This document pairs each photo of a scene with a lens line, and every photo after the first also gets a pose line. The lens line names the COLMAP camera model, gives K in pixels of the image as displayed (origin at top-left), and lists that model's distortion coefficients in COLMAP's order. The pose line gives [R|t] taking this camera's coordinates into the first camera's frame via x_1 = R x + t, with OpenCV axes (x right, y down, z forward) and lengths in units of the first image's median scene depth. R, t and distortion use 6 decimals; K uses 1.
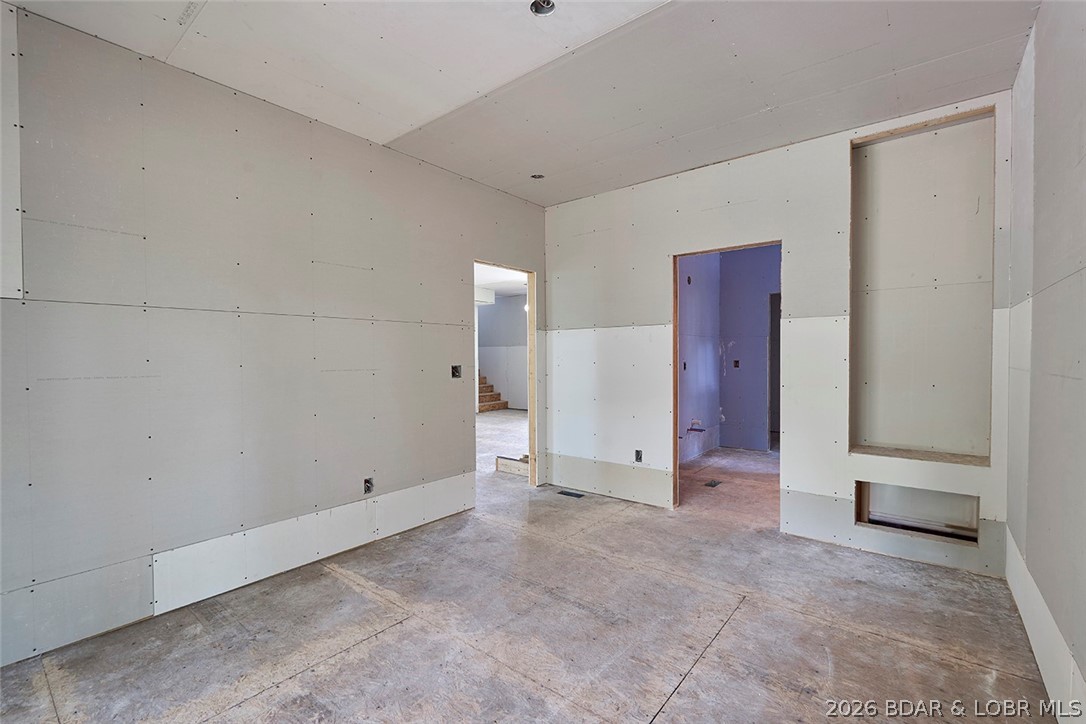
lens RADIAL K [[479.8, 0, 539.8], [0, 479.8, 364.2], [0, 0, 1]] dist [-0.002708, 0.000181]
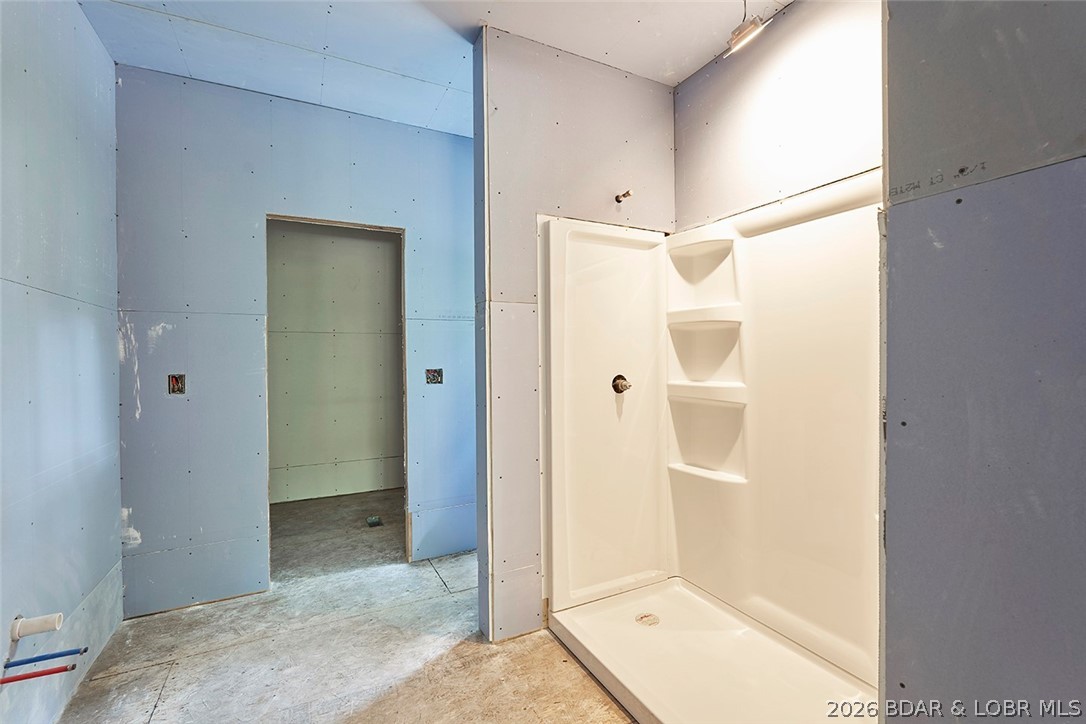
lens RADIAL K [[479.8, 0, 540.1], [0, 479.8, 366.1], [0, 0, 1]] dist [-0.002708, 0.000181]
pose [[0.403843, -0.009570, 0.914778, 0.366344], [0.019859, 0.999801, 0.001692, -0.018638], [-0.914613, 0.017484, 0.403953, 1.173683]]
